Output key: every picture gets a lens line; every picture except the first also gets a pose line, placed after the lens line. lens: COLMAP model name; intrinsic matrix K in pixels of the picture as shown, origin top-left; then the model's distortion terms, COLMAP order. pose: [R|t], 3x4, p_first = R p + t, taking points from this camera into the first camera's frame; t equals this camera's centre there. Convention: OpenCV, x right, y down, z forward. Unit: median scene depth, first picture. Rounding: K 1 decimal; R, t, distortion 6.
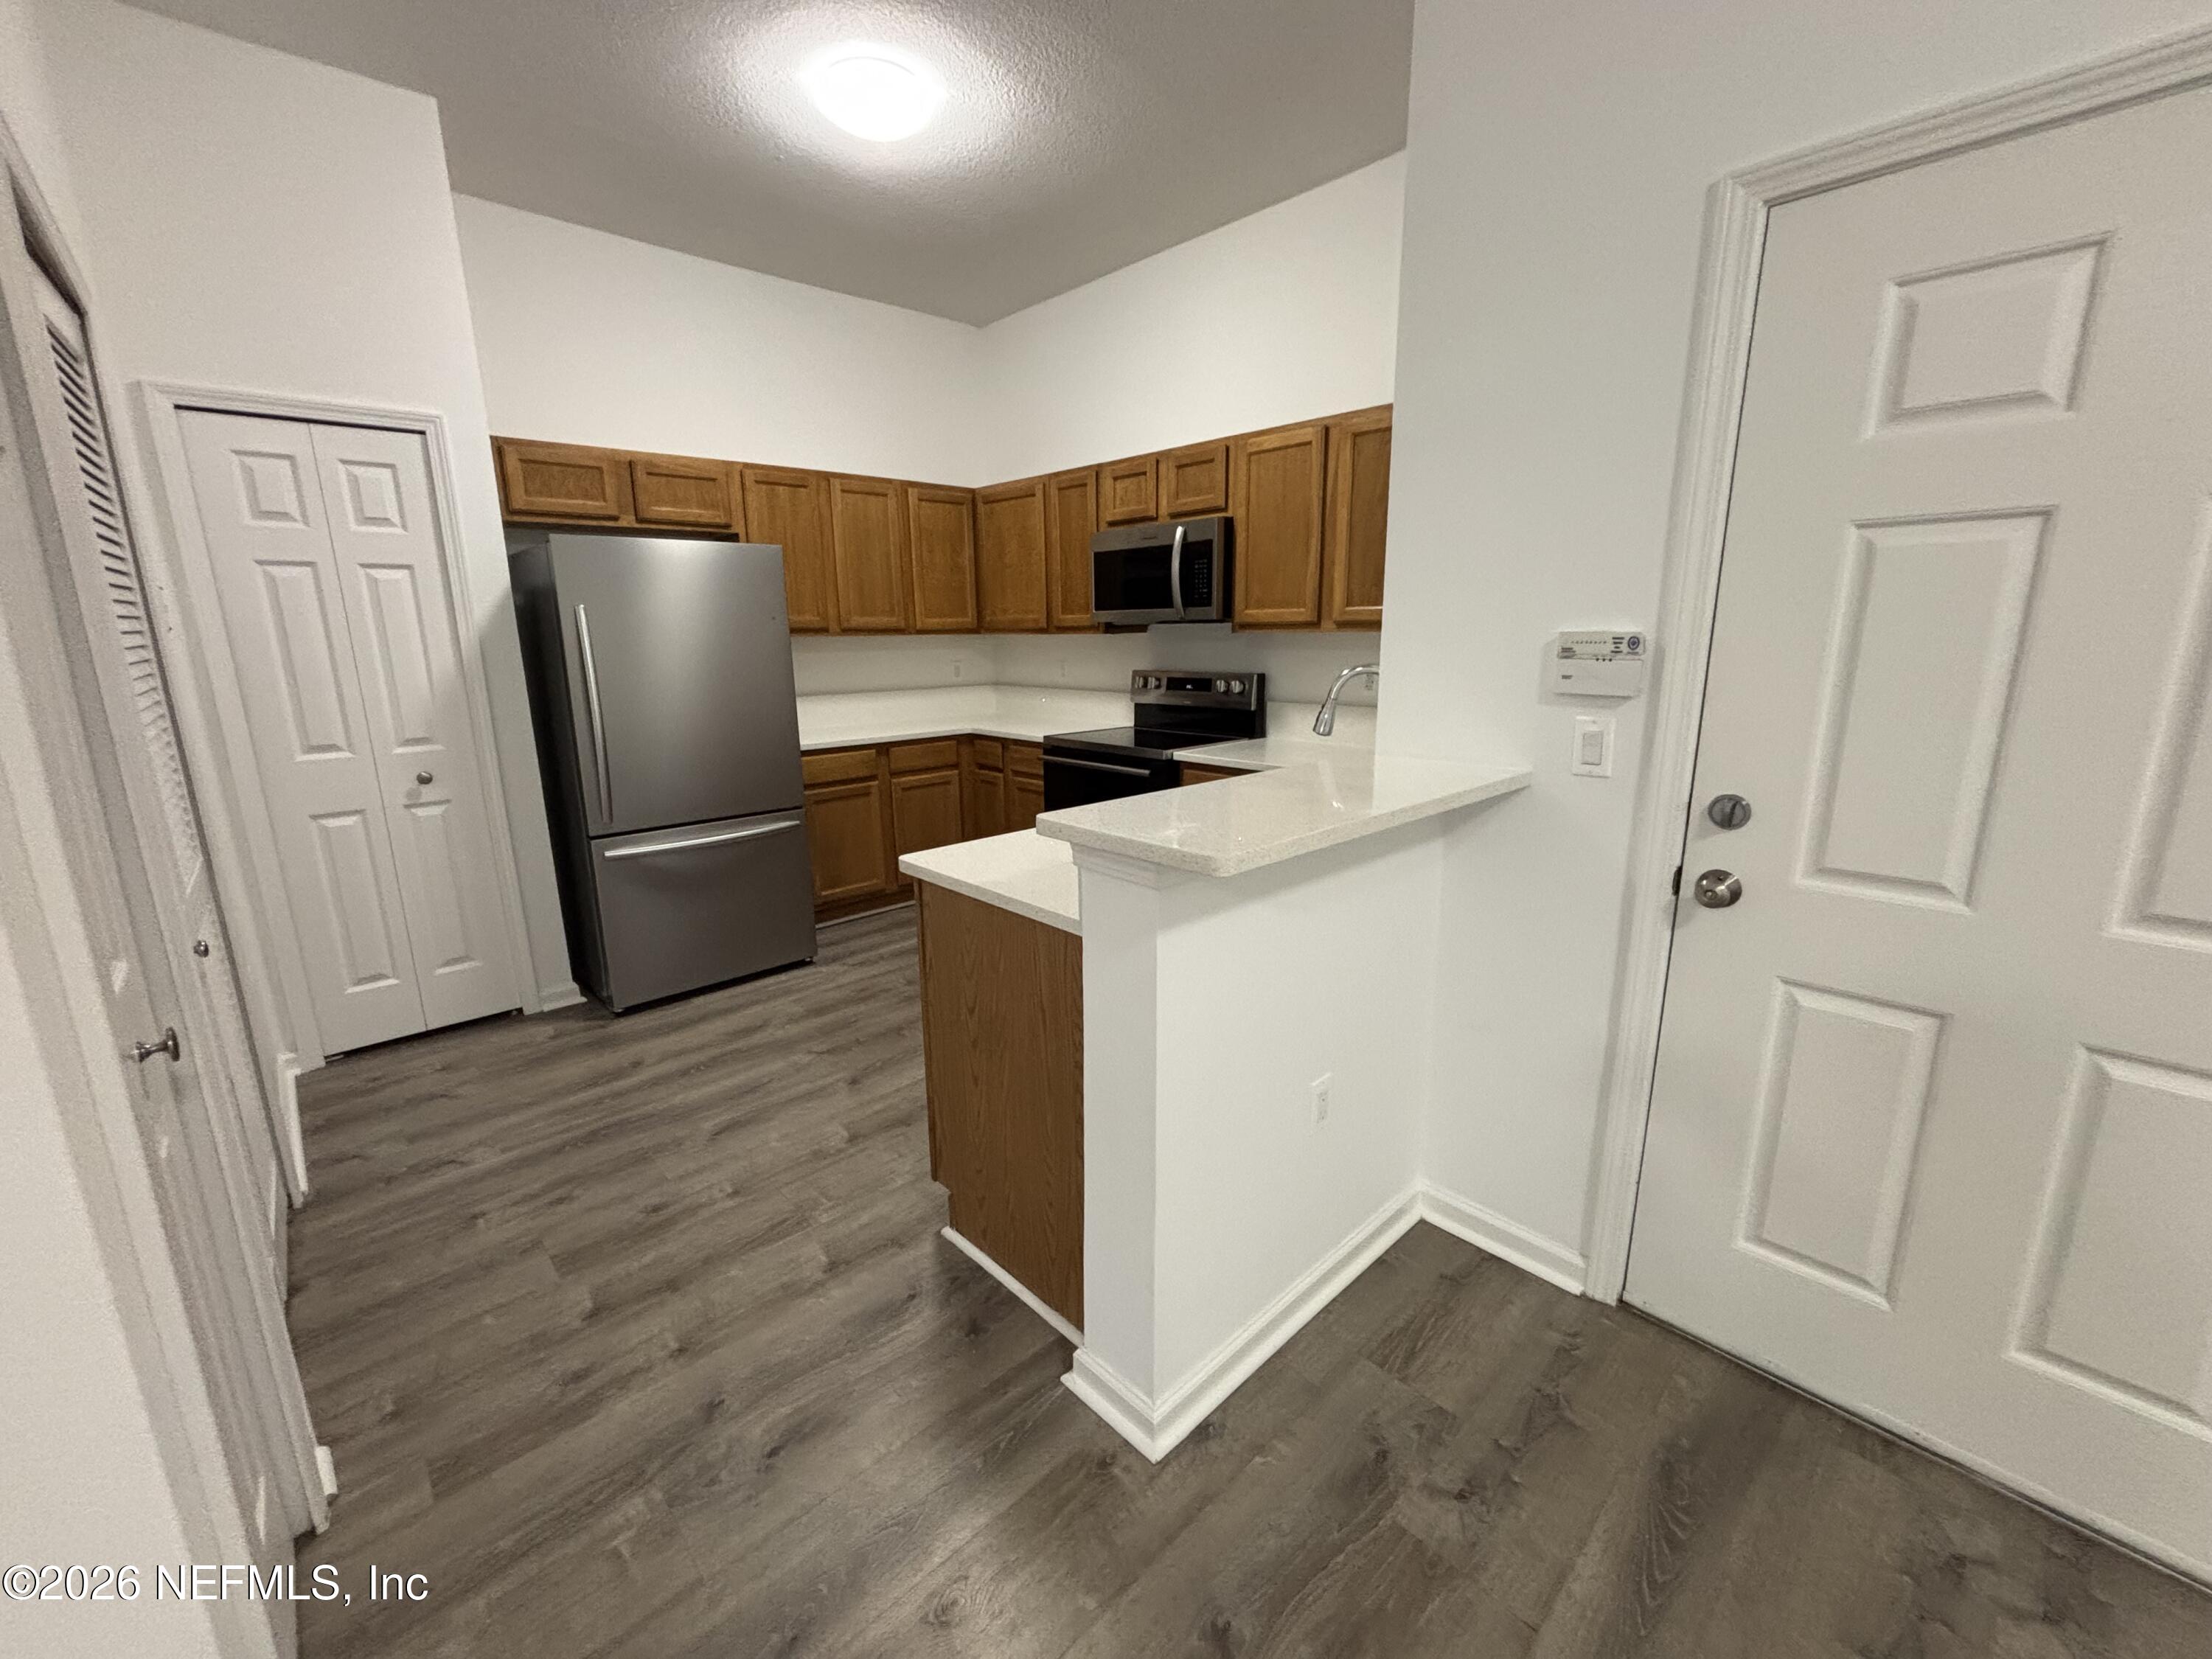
lens RADIAL K [[892.9, 0, 1070.6], [0, 892.9, 815.7], [0, 0, 1]] dist [-0.001128, -0.000195]
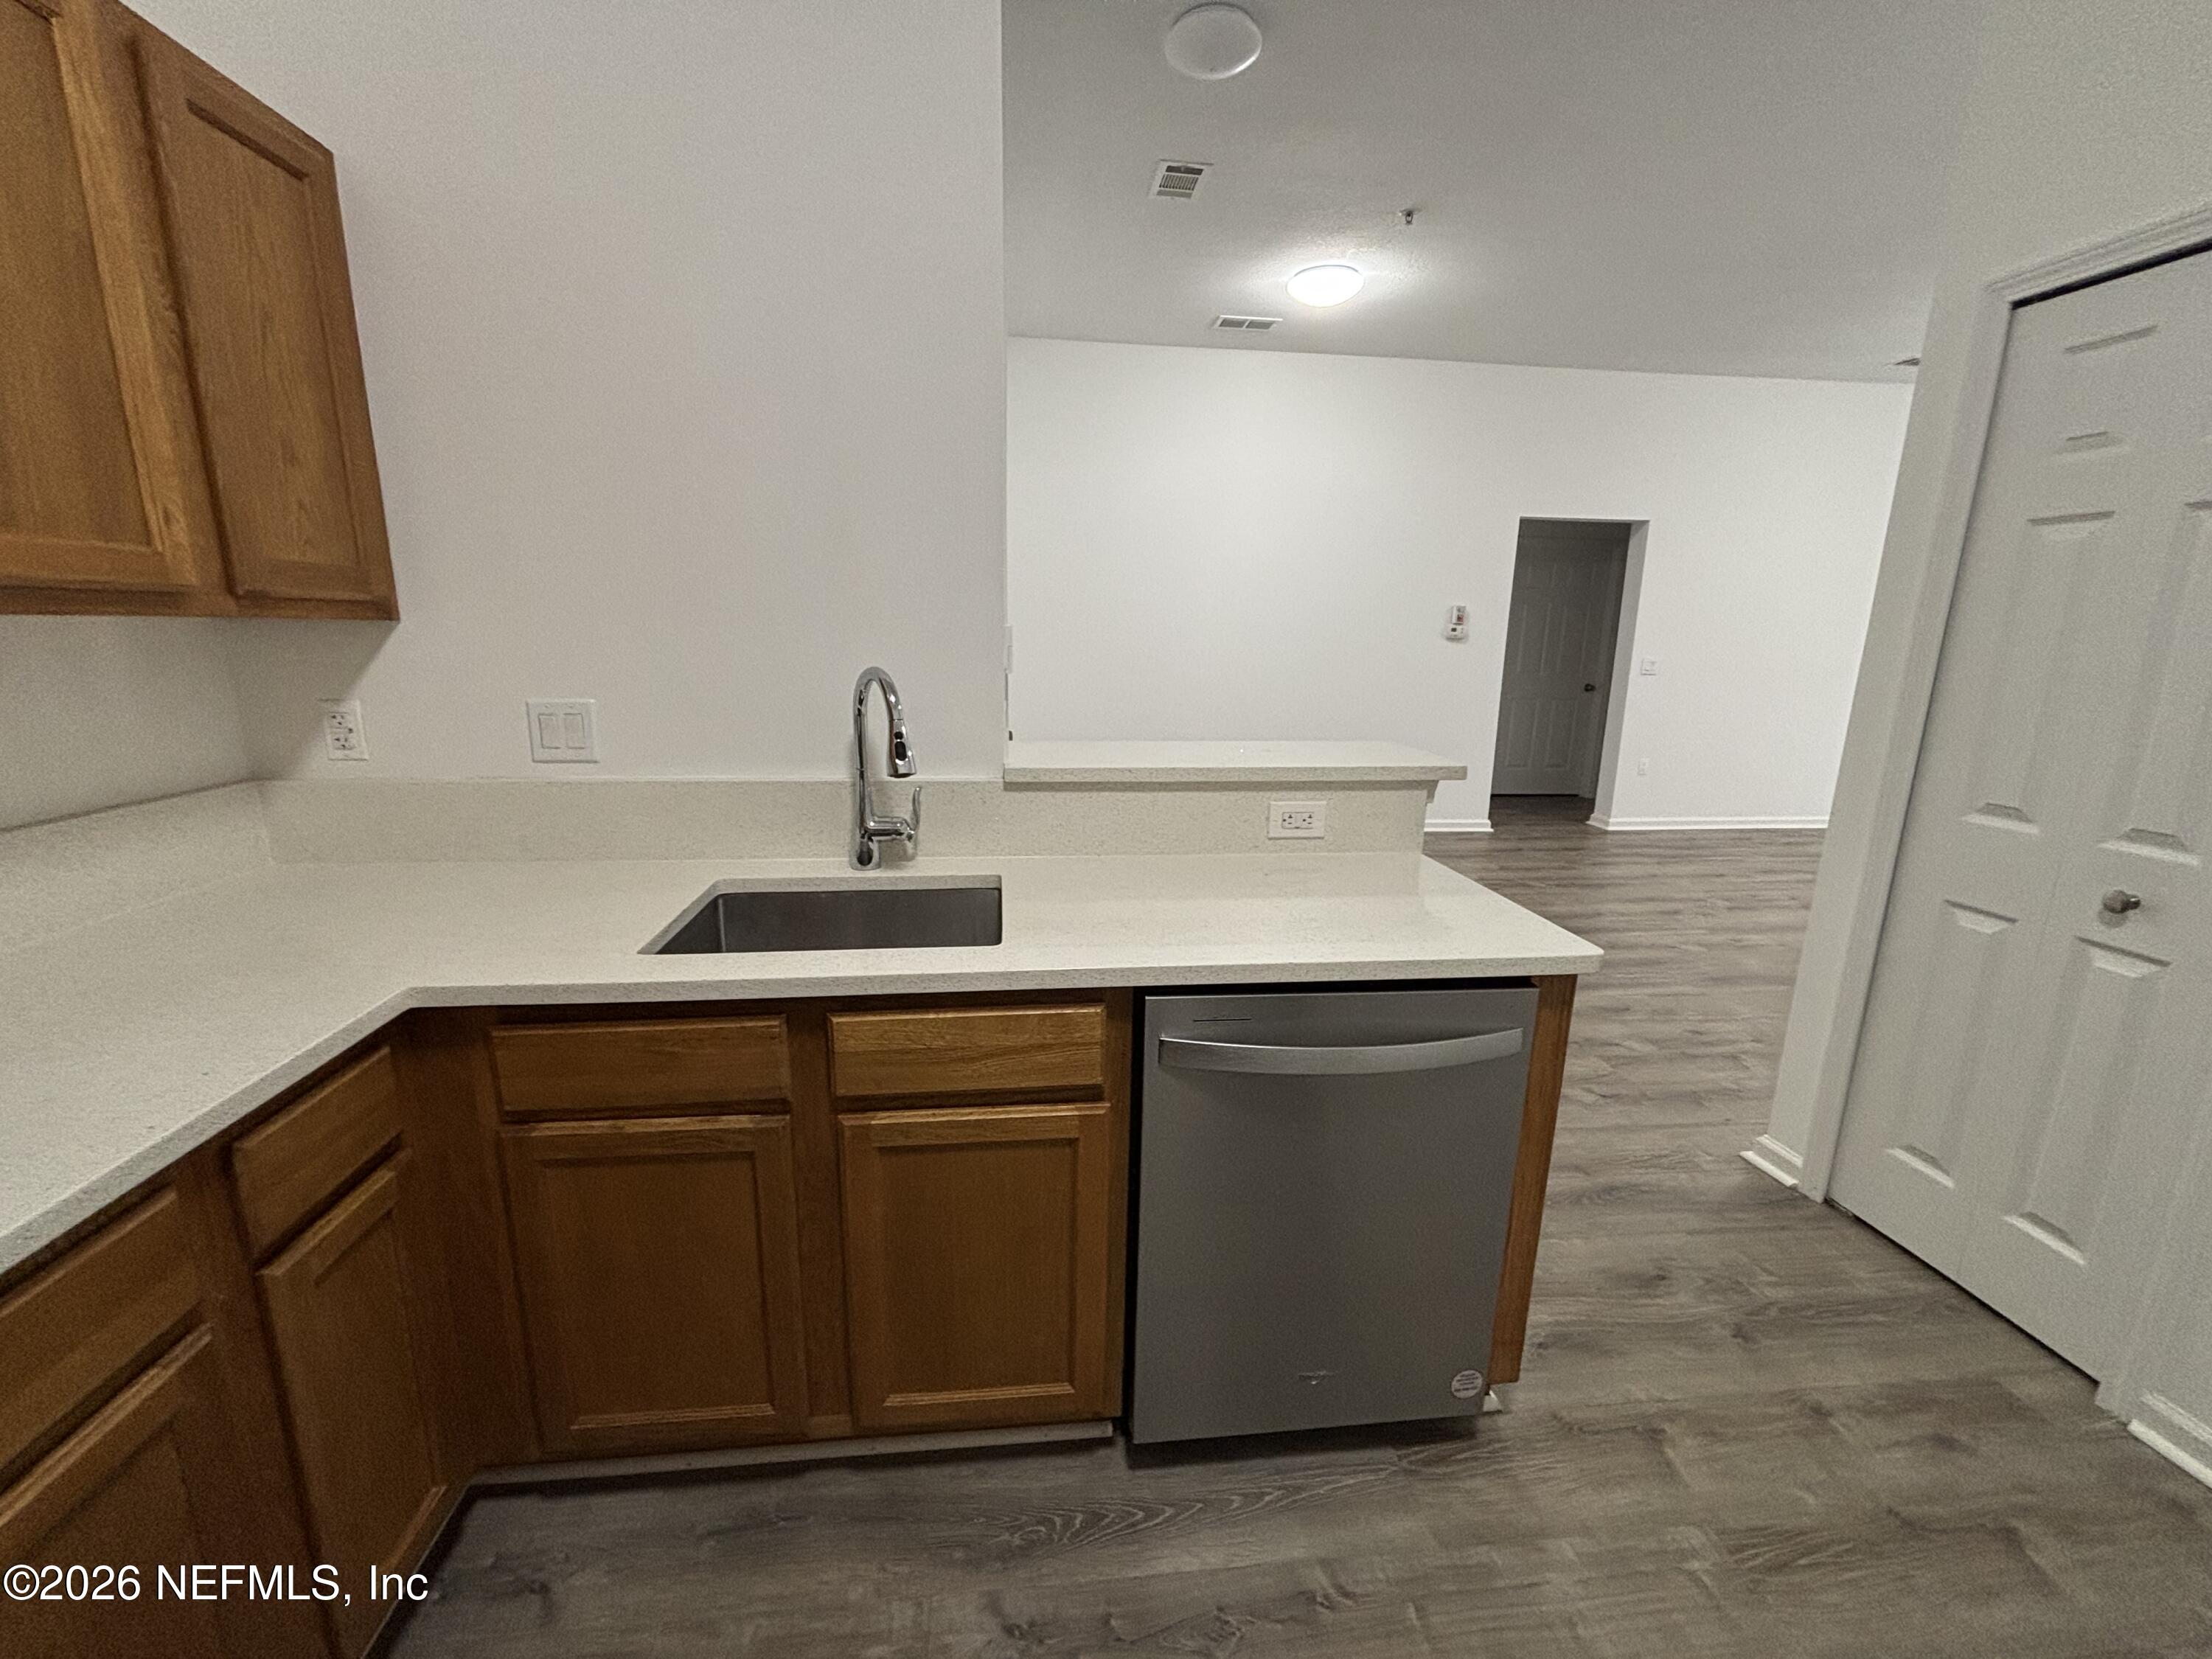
lens RADIAL K [[892.9, 0, 1126.1], [0, 892.9, 806.0], [0, 0, 1]] dist [-0.001128, -0.000195]
pose [[-0.827471, -0.110835, 0.550461, -0.160992], [0.118792, 0.923582, 0.364534, -0.213153], [-0.548799, 0.367031, -0.751071, 1.041521]]
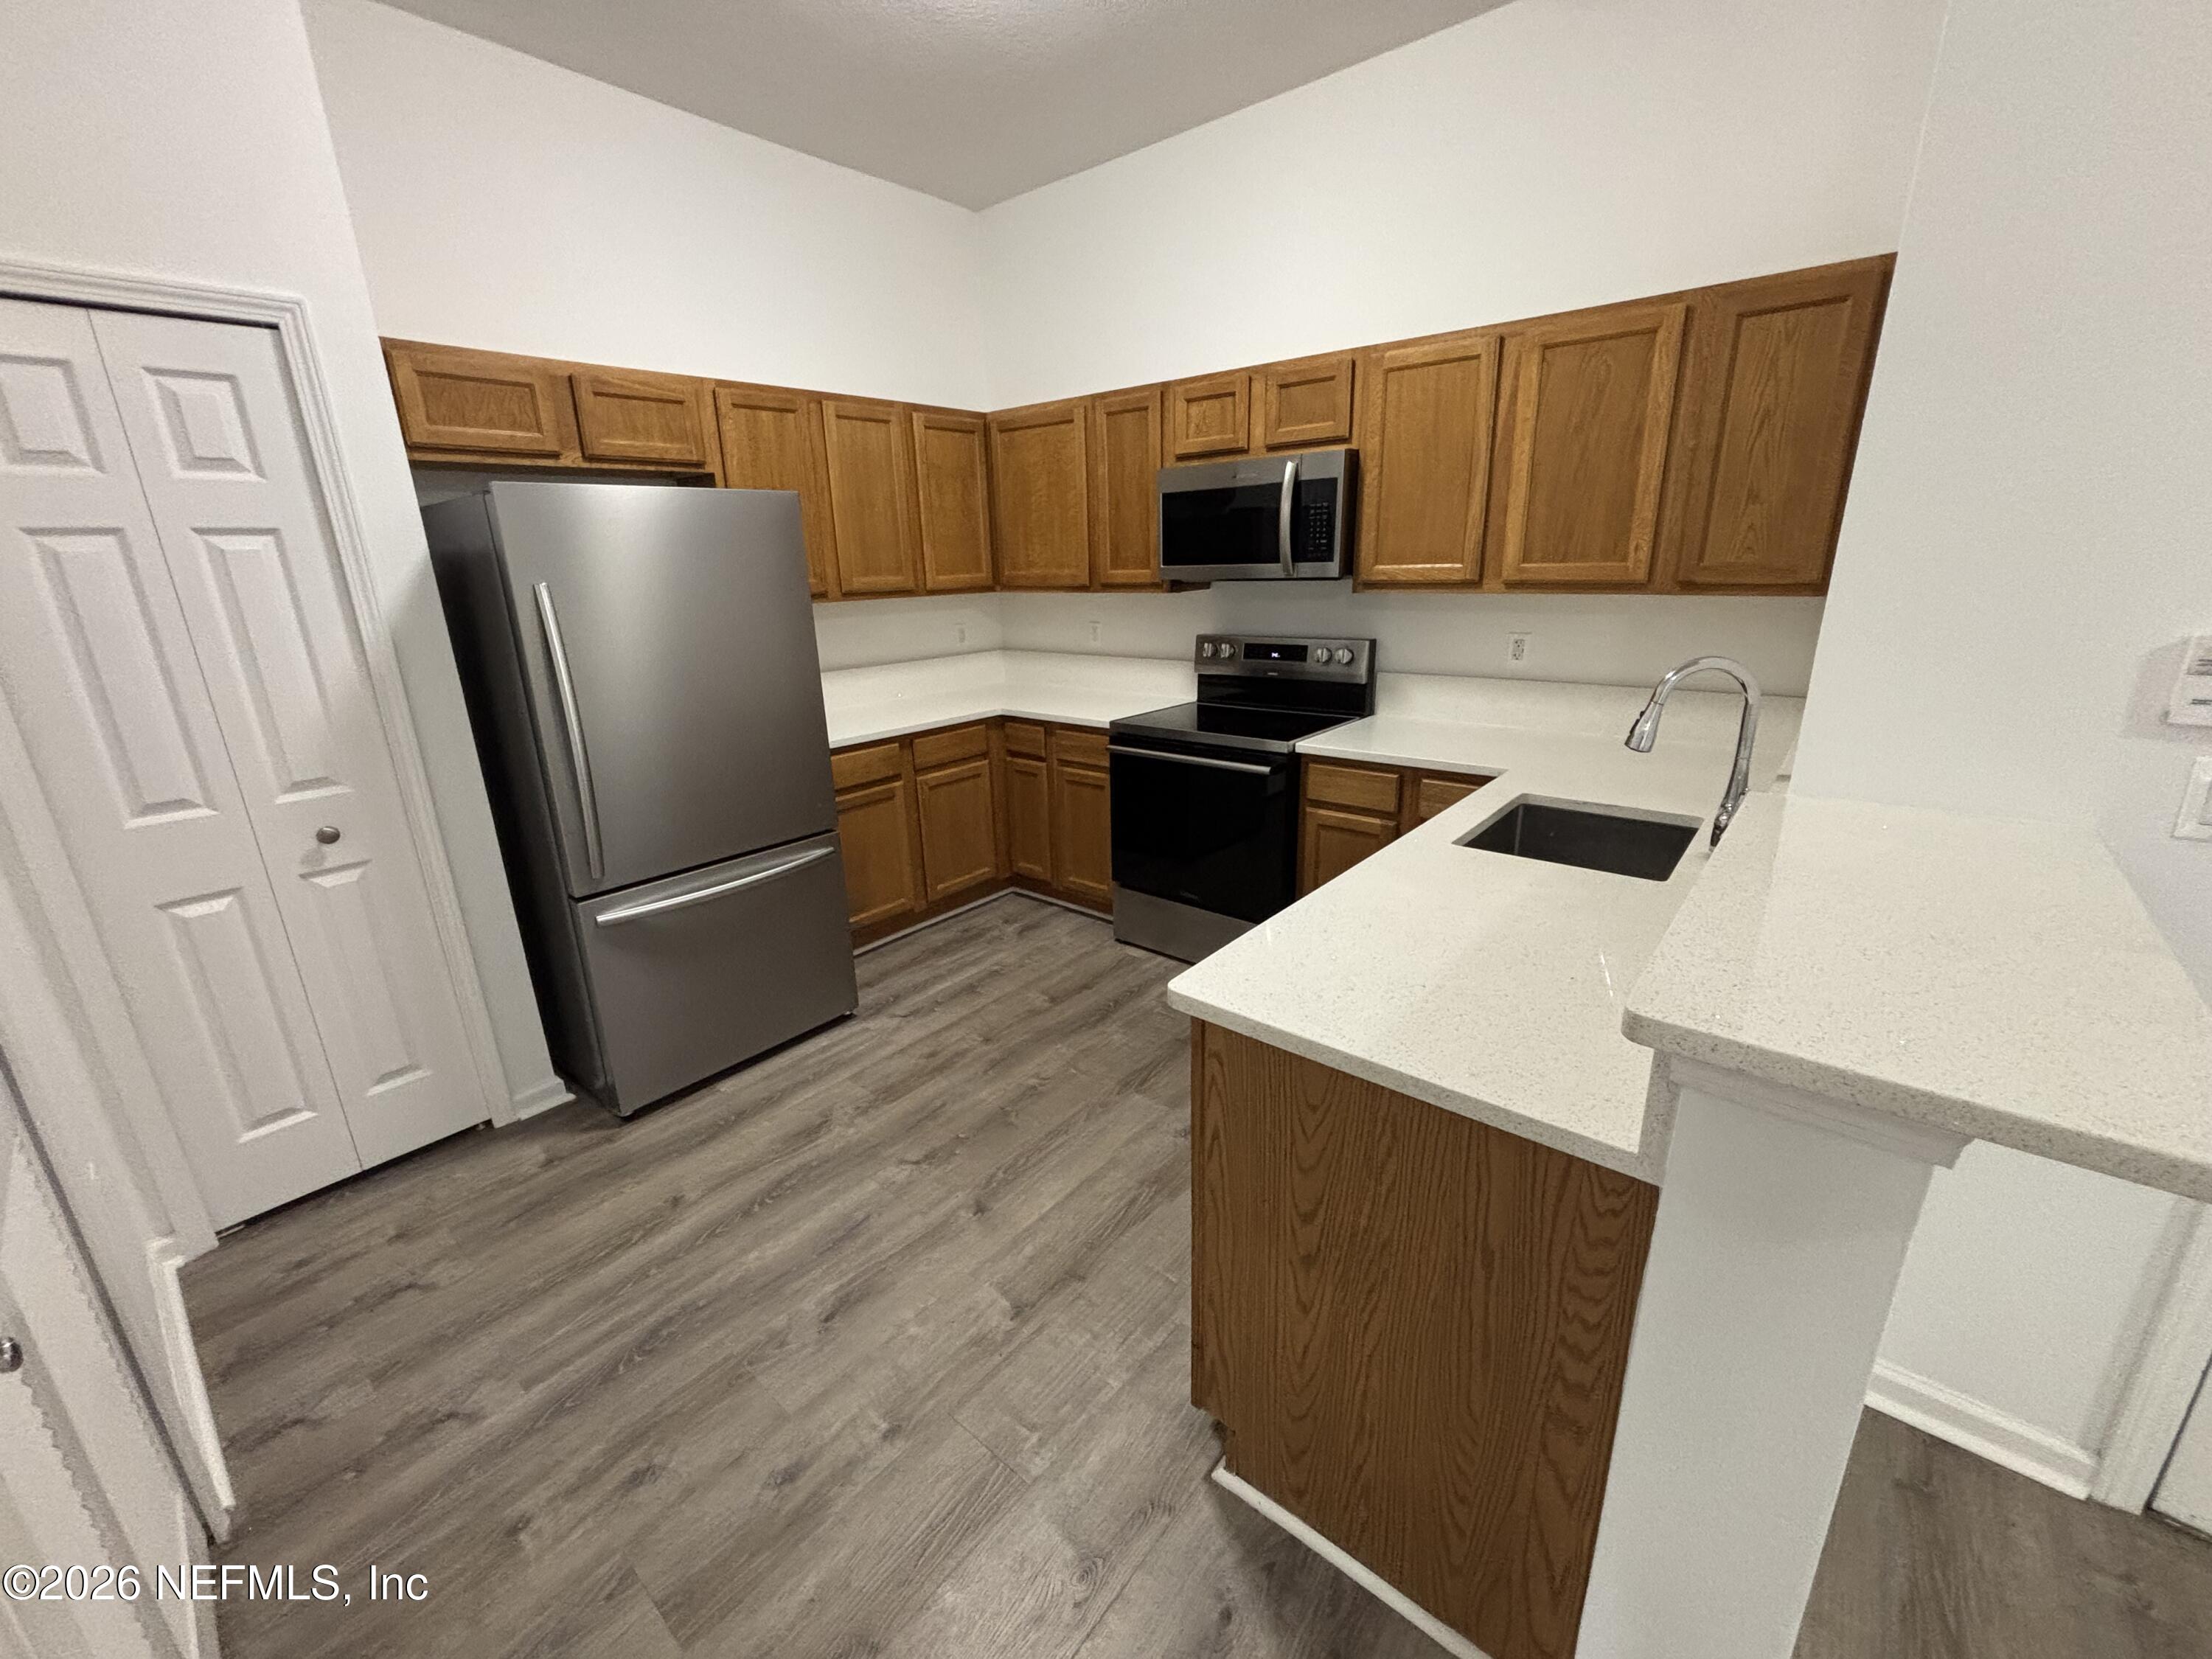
lens RADIAL K [[892.9, 0, 1069.2], [0, 892.9, 815.1], [0, 0, 1]] dist [-0.001128, -0.000195]
pose [[0.992836, -0.048367, 0.109254, -0.209274], [0.040357, 0.996413, 0.074380, -0.083727], [-0.112459, -0.069438, 0.991227, 0.225834]]
